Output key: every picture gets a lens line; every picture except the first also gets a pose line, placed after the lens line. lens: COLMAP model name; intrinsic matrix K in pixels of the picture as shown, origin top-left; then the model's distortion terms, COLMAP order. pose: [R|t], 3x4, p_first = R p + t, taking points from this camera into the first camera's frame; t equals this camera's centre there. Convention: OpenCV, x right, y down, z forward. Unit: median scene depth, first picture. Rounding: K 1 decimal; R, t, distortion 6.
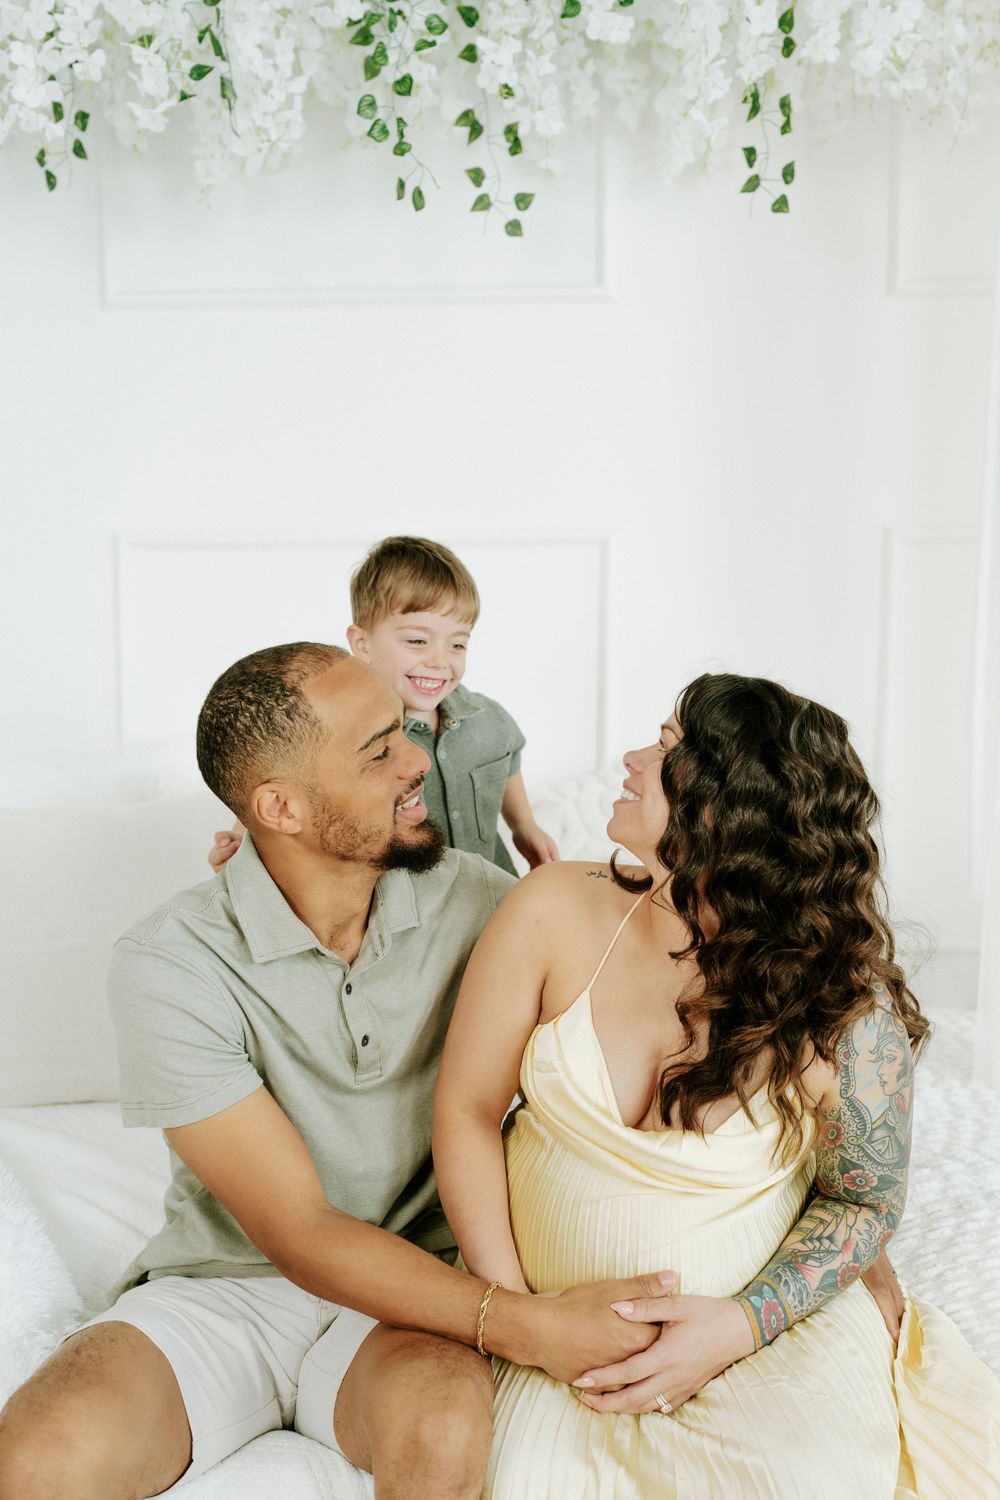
lens RADIAL K [[1640.1, 0, 470.2], [0, 1640.1, 708.5], [0, 0, 1]] dist [-0.000218, 0.005700]
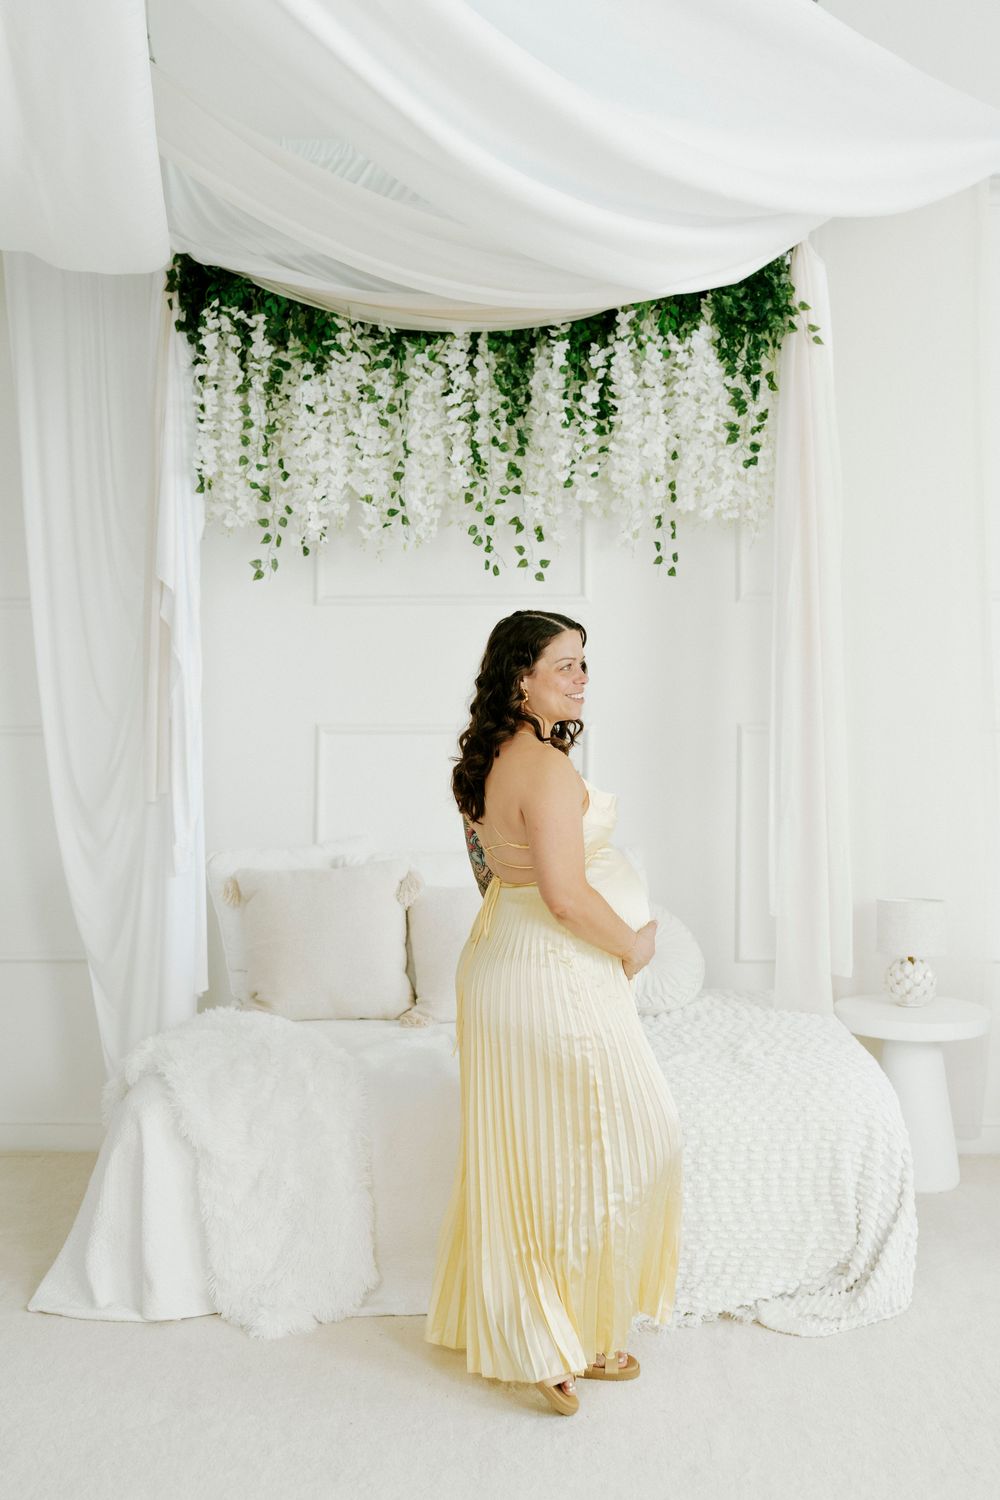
lens RADIAL K [[1653.5, 0, 517.5], [0, 1653.5, 694.3], [0, 0, 1]] dist [-0.001973, 0.009750]
pose [[0.998730, -0.001272, 0.050360, -0.112146], [0.006144, 0.995294, -0.096707, 0.049652], [-0.050000, 0.096894, 0.994038, -1.091712]]
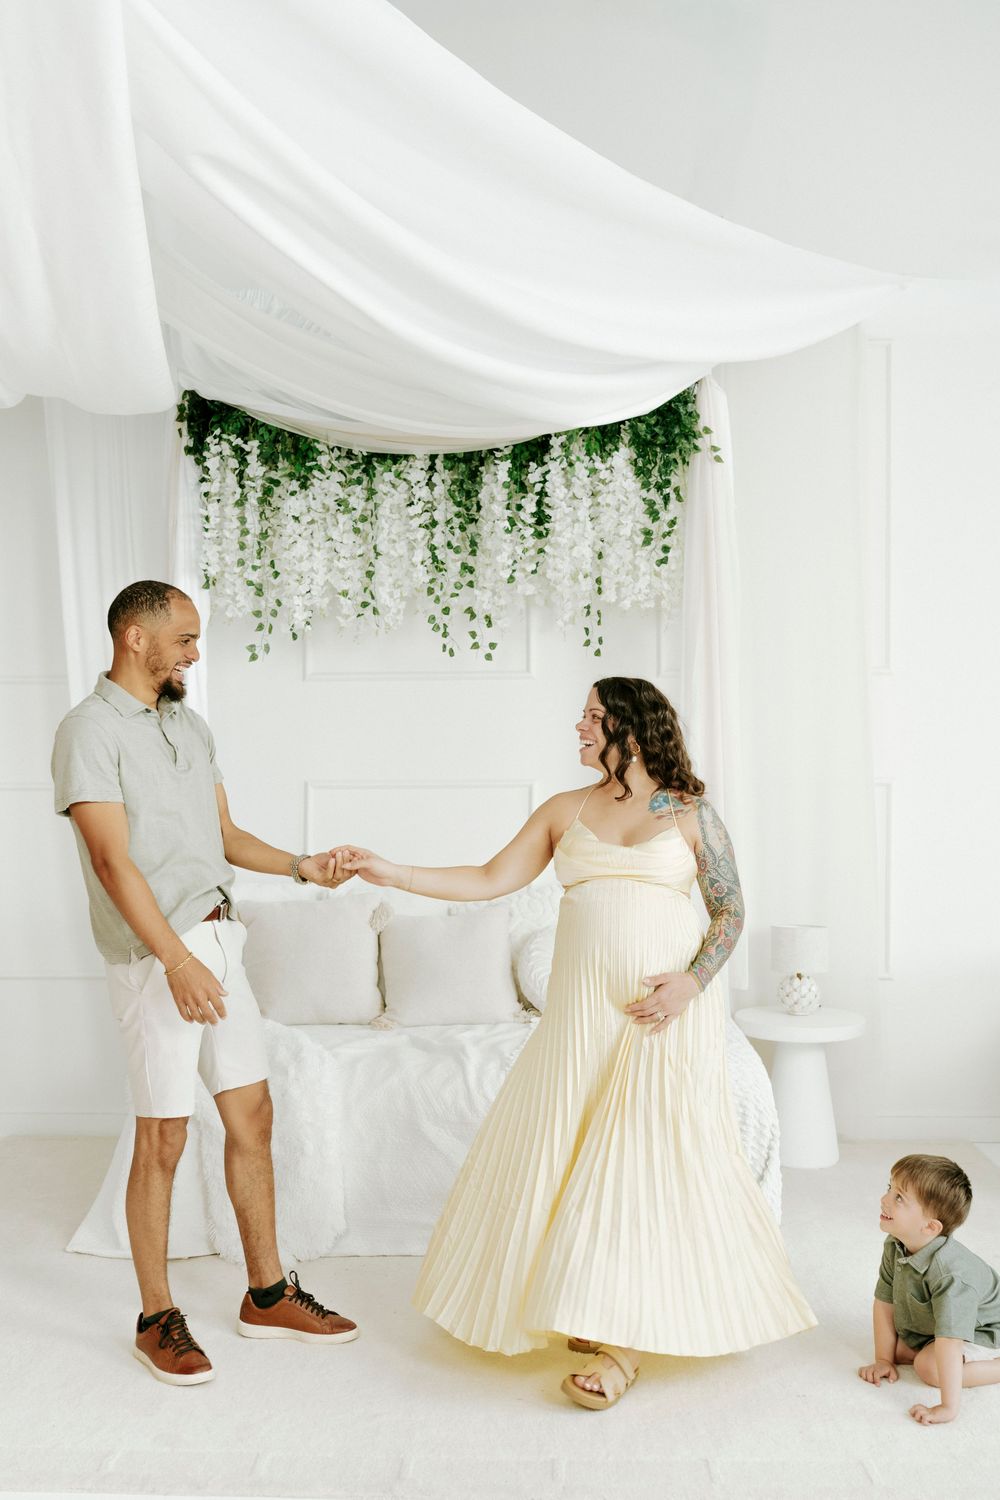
lens RADIAL K [[1507.0, 0, 482.4], [0, 1507.0, 772.1], [0, 0, 1]] dist [-0.003650, 0.010222]
pose [[0.999564, -0.004545, 0.029163, -0.052944], [0.006987, 0.996424, -0.084208, 0.066169], [-0.028676, 0.084375, 0.996021, -1.298016]]
